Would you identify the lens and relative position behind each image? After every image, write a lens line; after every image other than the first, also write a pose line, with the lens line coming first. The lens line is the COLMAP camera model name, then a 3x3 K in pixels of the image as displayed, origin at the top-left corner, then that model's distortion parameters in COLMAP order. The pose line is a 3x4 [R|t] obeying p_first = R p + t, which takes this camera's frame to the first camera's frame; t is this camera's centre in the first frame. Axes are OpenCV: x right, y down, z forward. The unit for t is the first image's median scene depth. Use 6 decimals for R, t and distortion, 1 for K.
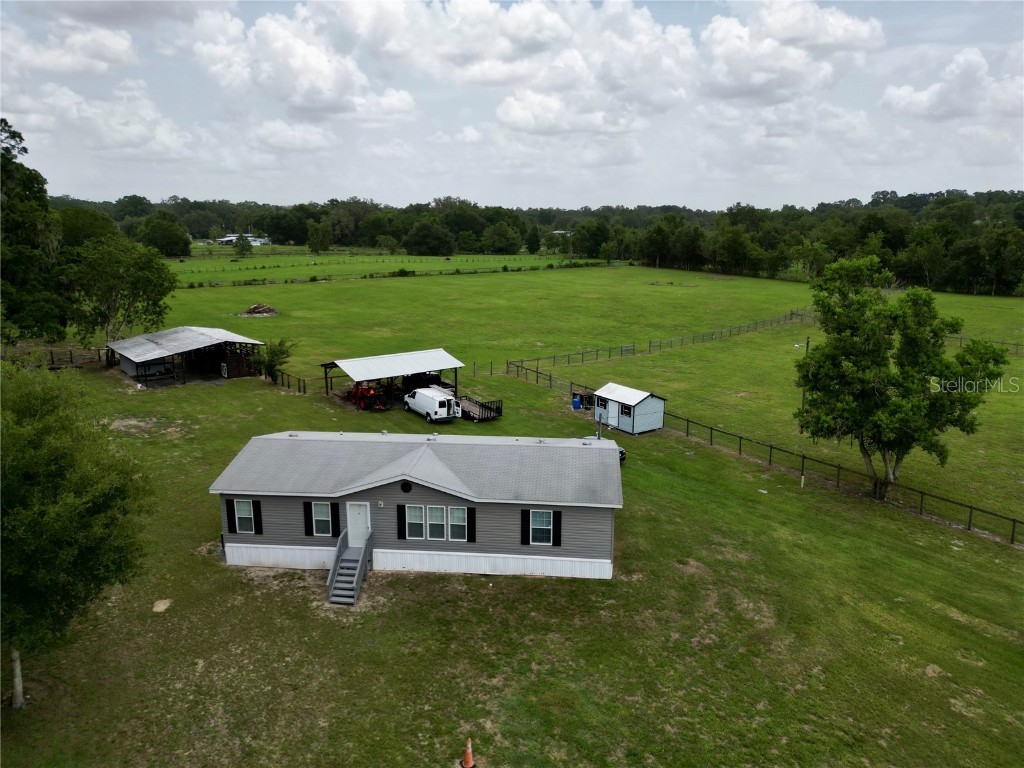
lens RADIAL K [[716.5, 0, 510.3], [0, 716.5, 382.0], [0, 0, 1]] dist [0.078878, -0.082130]
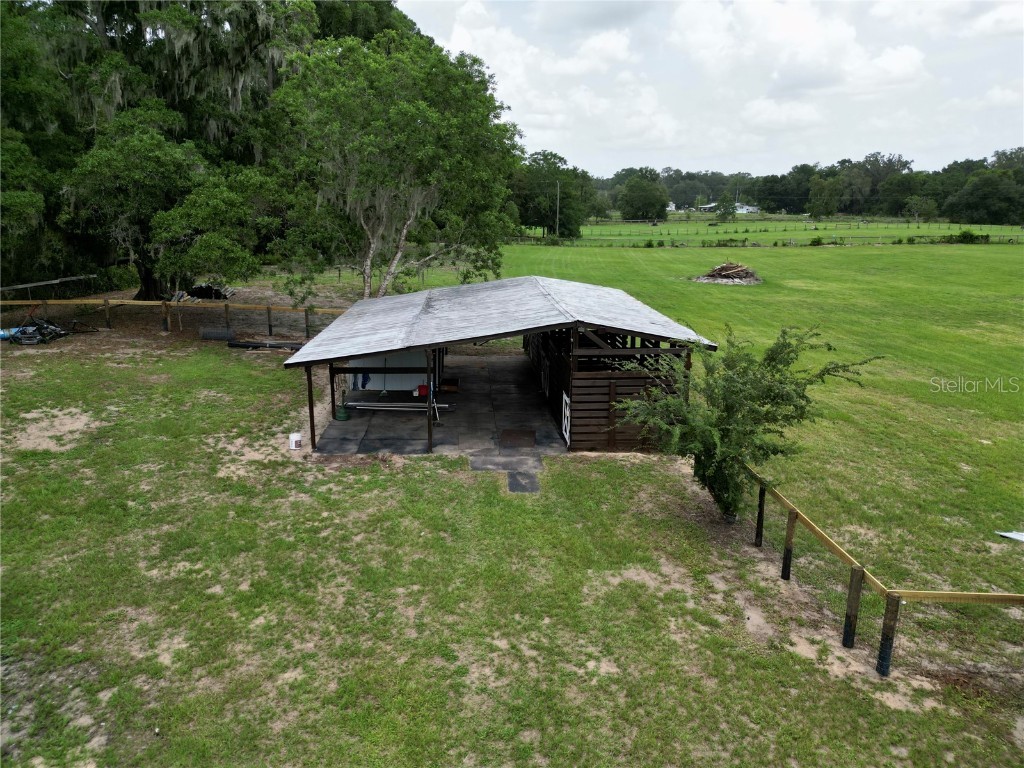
lens RADIAL K [[716.5, 0, 510.3], [0, 716.5, 382.0], [0, 0, 1]] dist [0.078878, -0.082130]
pose [[0.804052, 0.144166, -0.576816, -0.085320], [-0.131607, 0.989247, 0.063792, -0.016344], [0.579810, 0.024621, 0.814380, 0.259314]]
